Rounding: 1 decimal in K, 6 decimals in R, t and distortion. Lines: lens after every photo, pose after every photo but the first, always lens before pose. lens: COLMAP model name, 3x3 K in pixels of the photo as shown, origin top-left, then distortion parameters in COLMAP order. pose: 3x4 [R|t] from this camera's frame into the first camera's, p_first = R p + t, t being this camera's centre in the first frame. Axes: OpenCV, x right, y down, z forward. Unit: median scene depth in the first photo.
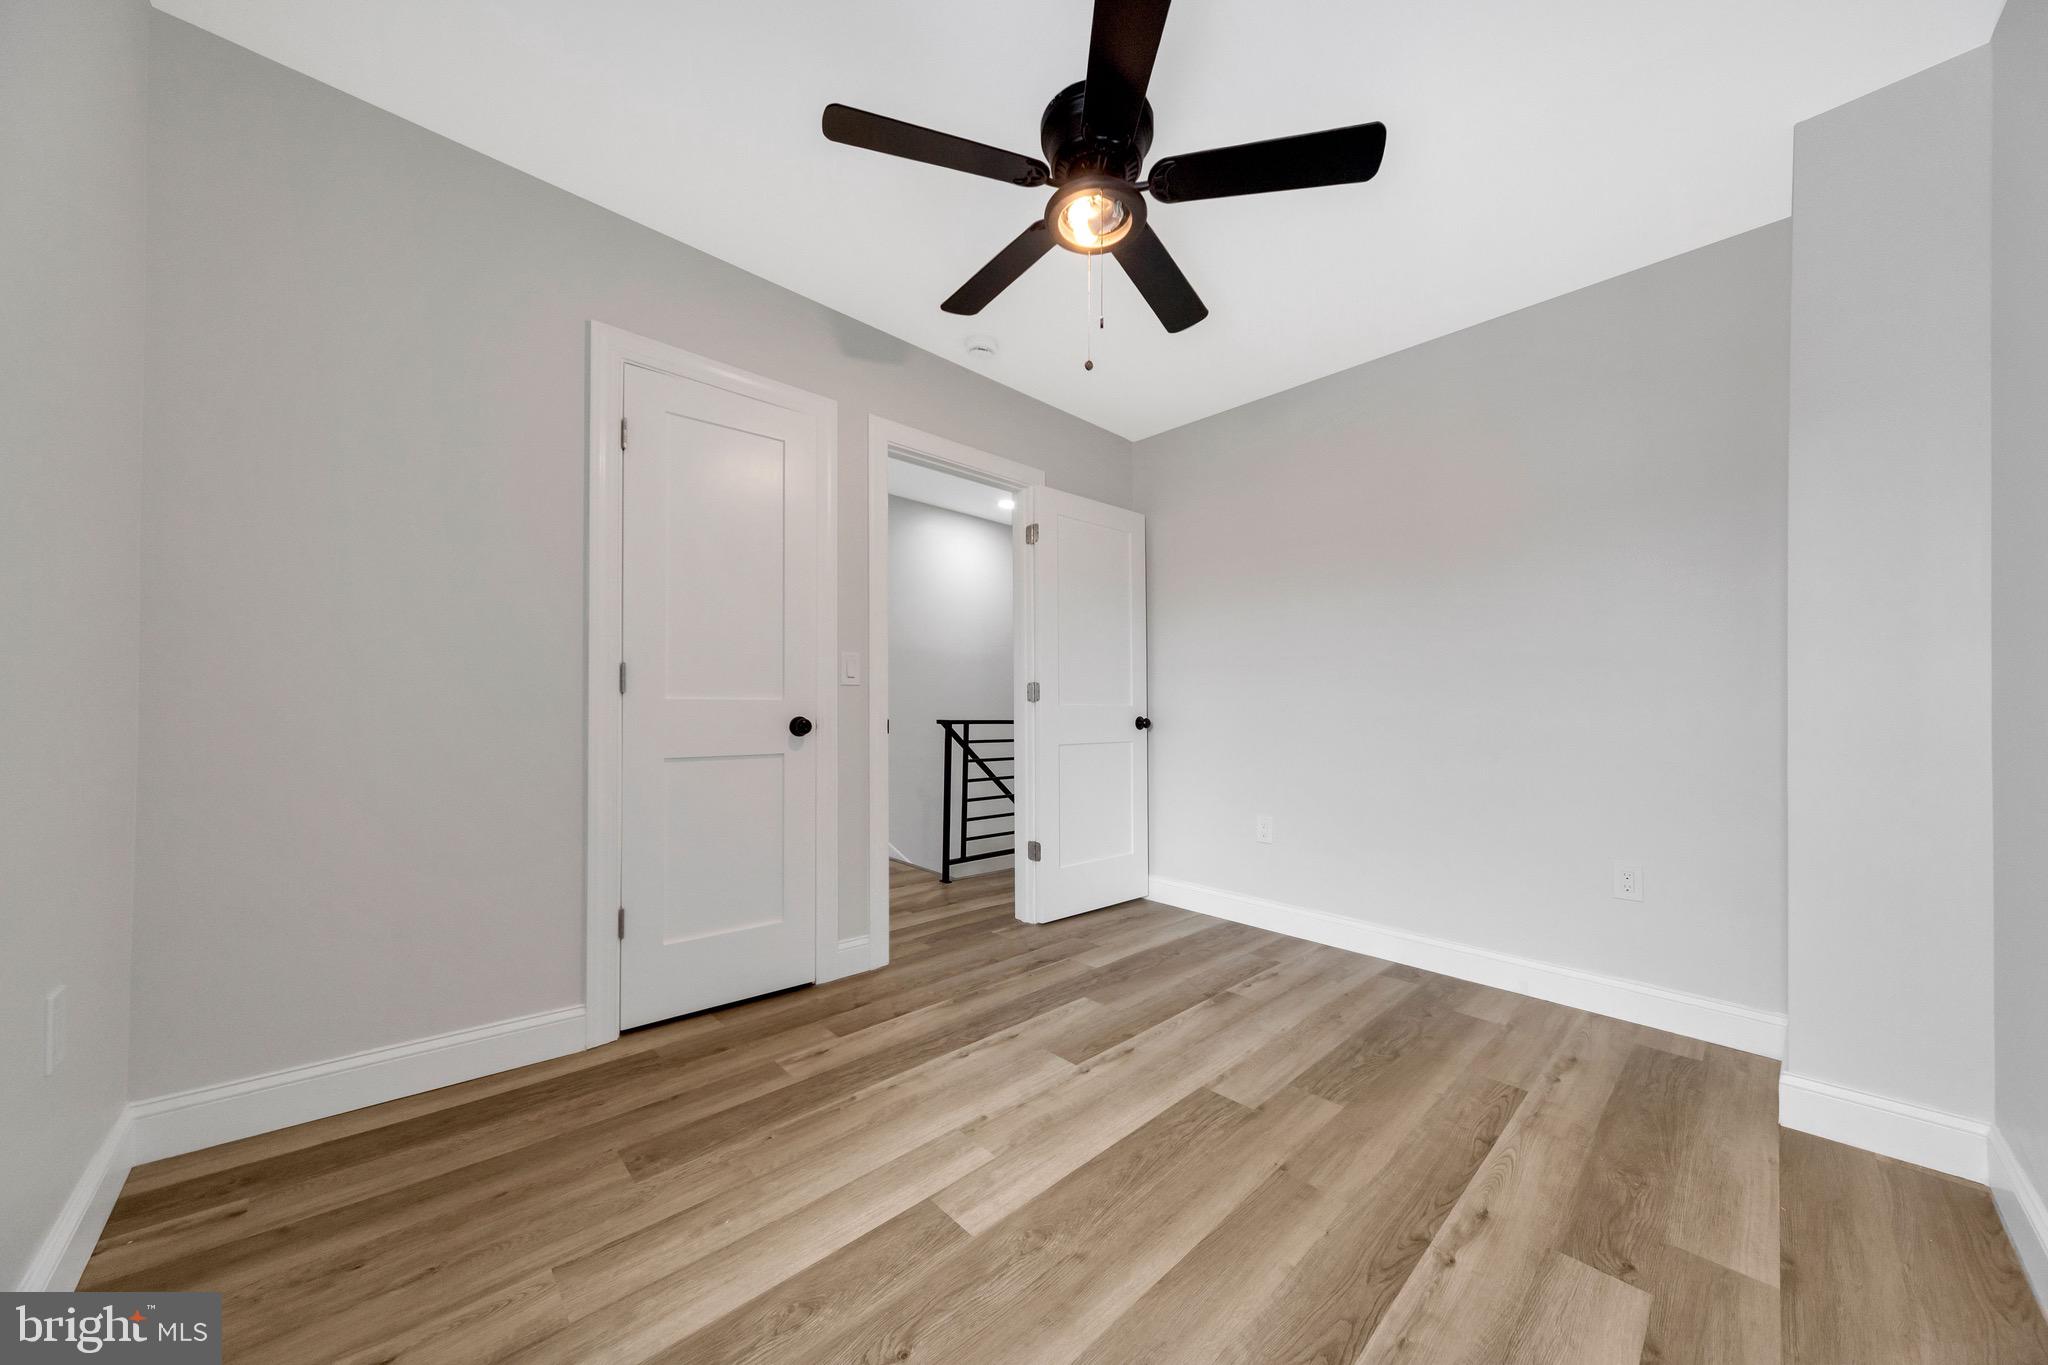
lens RADIAL K [[707.9, 0, 1031.6], [0, 707.9, 705.0], [0, 0, 1]] dist [0.005626, -0.000033]
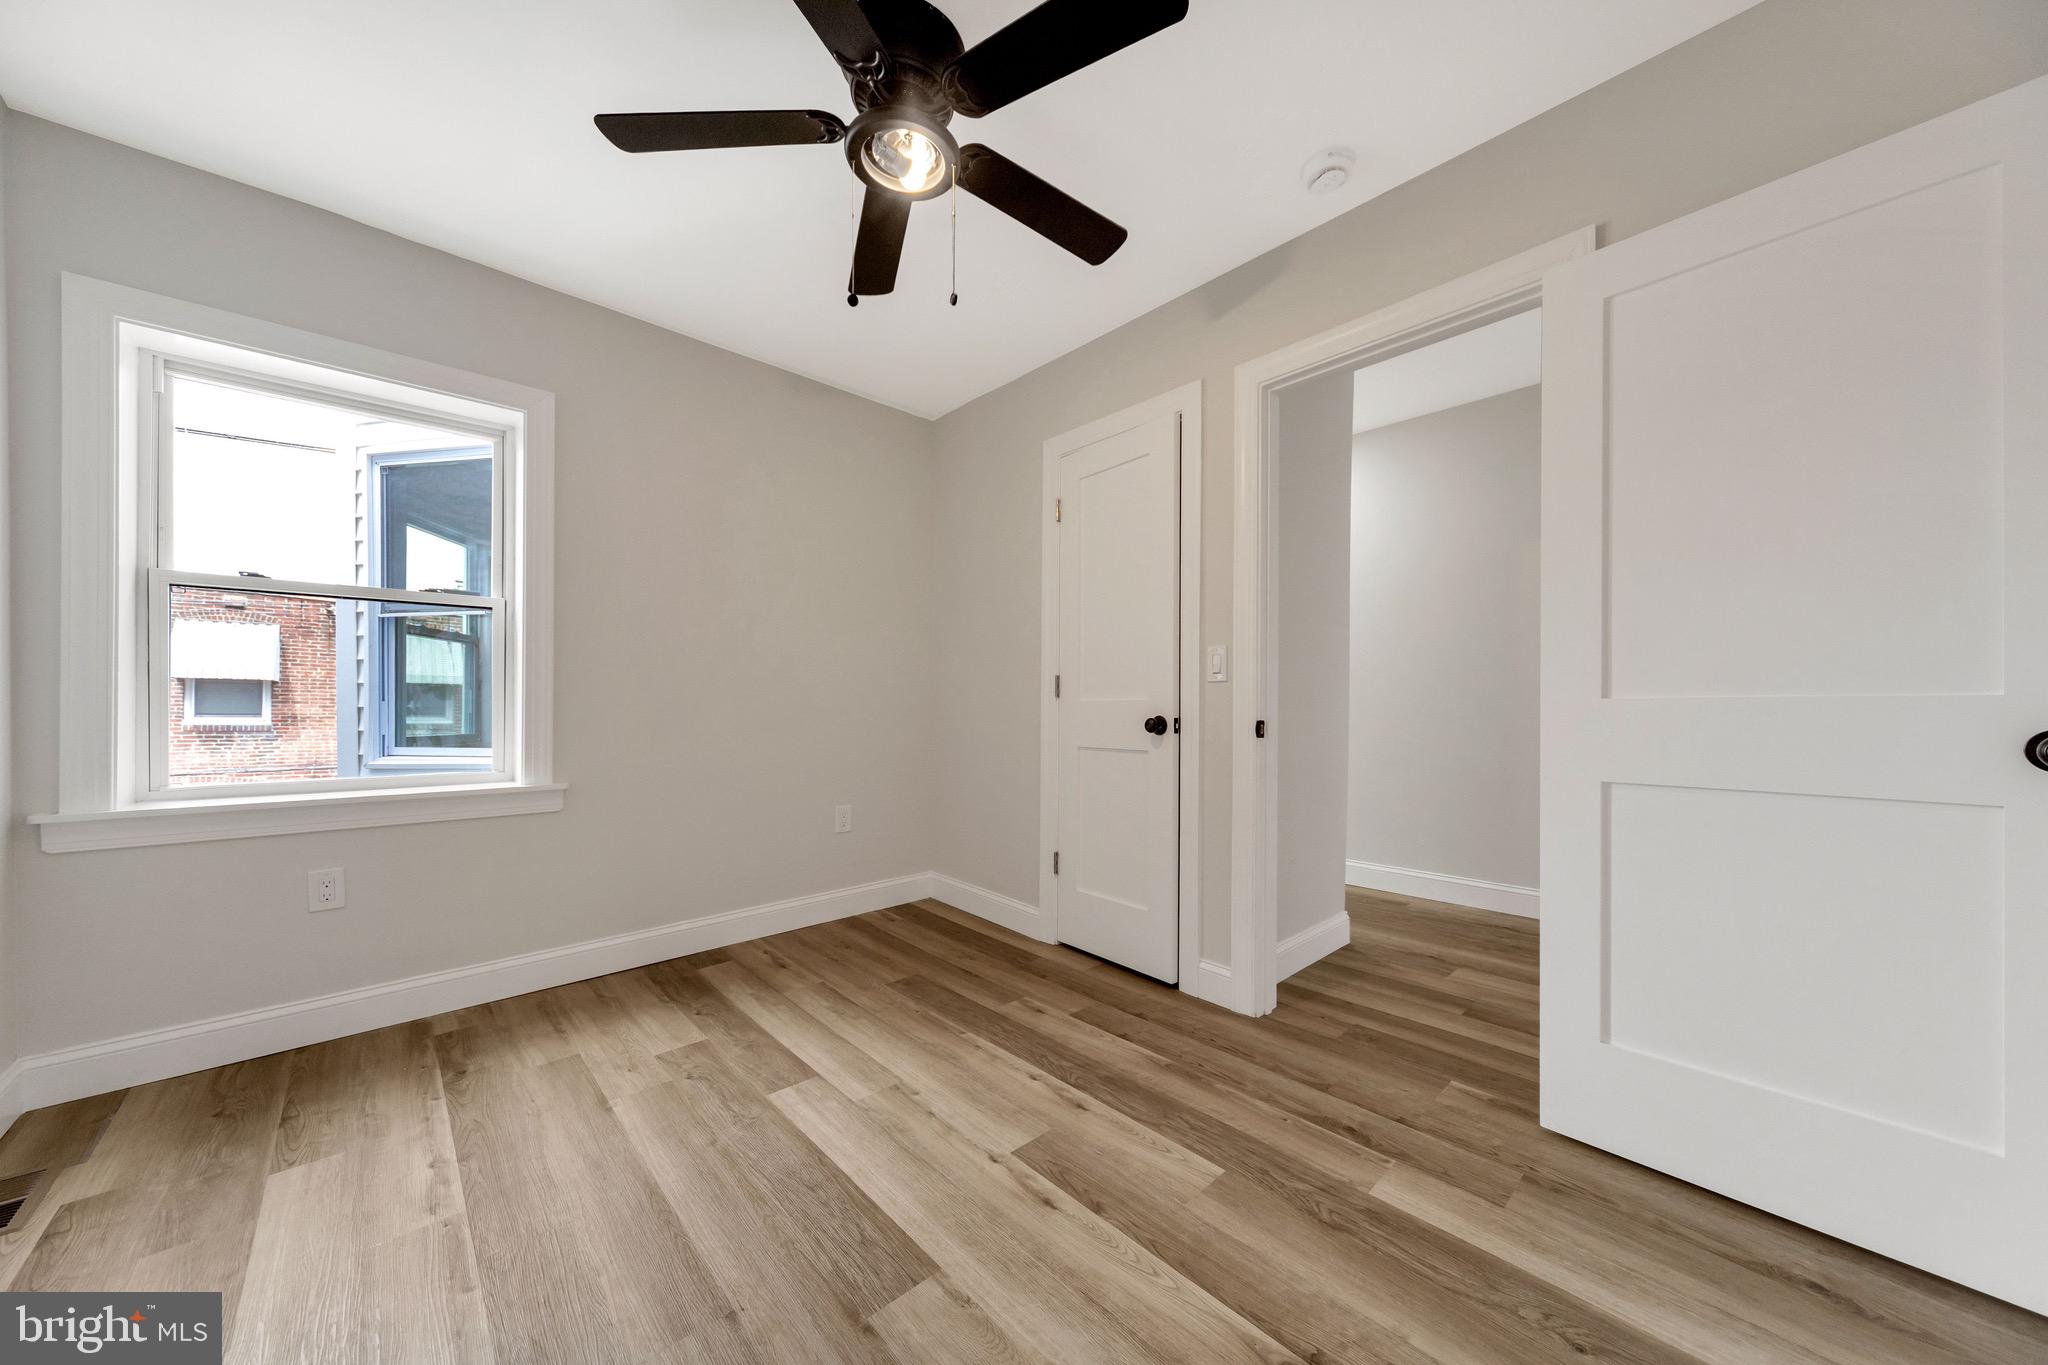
lens RADIAL K [[707.9, 0, 1031.6], [0, 707.9, 705.0], [0, 0, 1]] dist [0.005626, -0.000033]
pose [[-0.019285, -0.012671, -0.999734, 0.841757], [0.006943, 0.999894, -0.012807, 0.016788], [0.999790, -0.007188, -0.019195, 1.017209]]
